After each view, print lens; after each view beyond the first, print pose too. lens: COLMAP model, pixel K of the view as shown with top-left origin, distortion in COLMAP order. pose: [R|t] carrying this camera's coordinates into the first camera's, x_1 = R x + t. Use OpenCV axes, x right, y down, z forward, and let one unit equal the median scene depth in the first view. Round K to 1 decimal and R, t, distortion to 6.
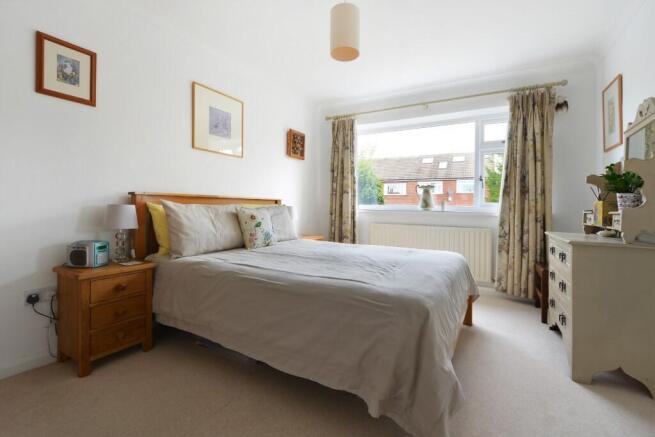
lens RADIAL K [[298.5, 0, 326.5], [0, 298.5, 204.1], [0, 0, 1]] dist [0.001281, -0.000340]
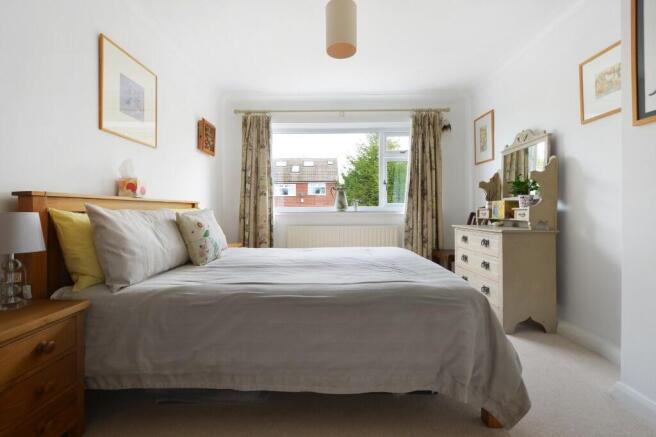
lens RADIAL K [[299.6, 0, 326.6], [0, 299.6, 208.6], [0, 0, 1]] dist [-0.000944, -0.000780]
pose [[0.872418, -0.019985, 0.488351, -0.294801], [0.016258, 0.999797, 0.011872, -0.002286], [-0.488490, -0.002418, 0.872566, 0.117497]]
